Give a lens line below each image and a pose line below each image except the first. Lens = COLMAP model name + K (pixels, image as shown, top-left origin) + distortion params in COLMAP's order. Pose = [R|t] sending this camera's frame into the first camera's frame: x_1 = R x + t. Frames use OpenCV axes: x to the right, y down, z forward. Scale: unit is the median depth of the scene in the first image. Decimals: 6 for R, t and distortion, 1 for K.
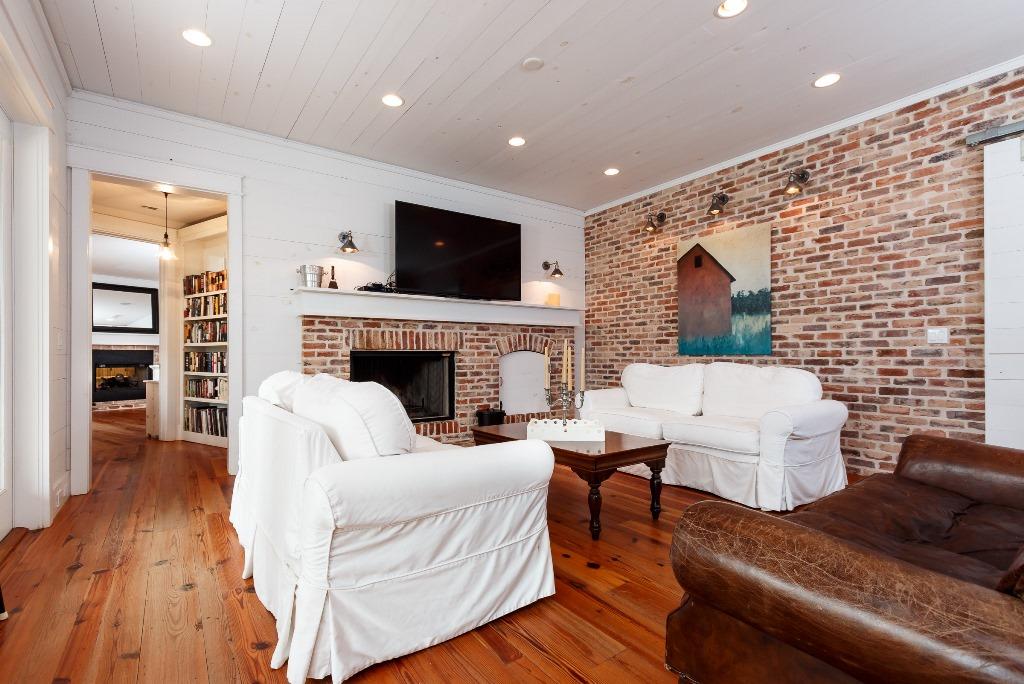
lens RADIAL K [[470.1, 0, 506.6], [0, 470.1, 351.4], [0, 0, 1]] dist [0.014553, -0.003681]
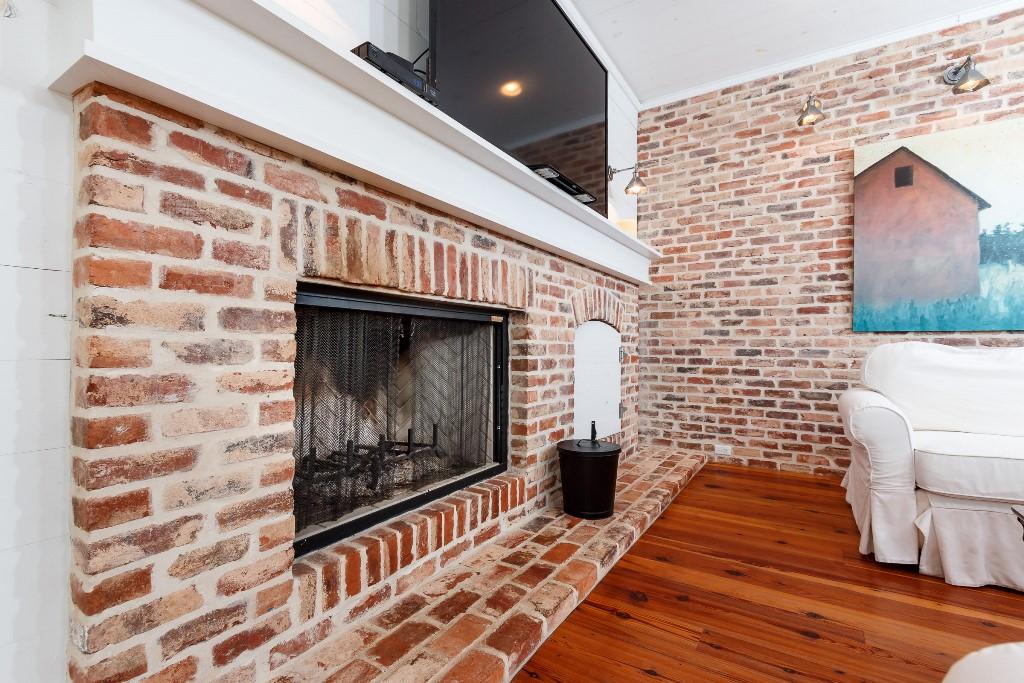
lens RADIAL K [[470.1, 0, 508.3], [0, 470.1, 340.2], [0, 0, 1]] dist [0.014553, -0.003681]
pose [[0.926769, 0.015545, 0.375310, -0.292111], [-0.013482, 0.999876, -0.008122, 0.030789], [-0.375390, 0.002468, 0.926864, 0.639888]]
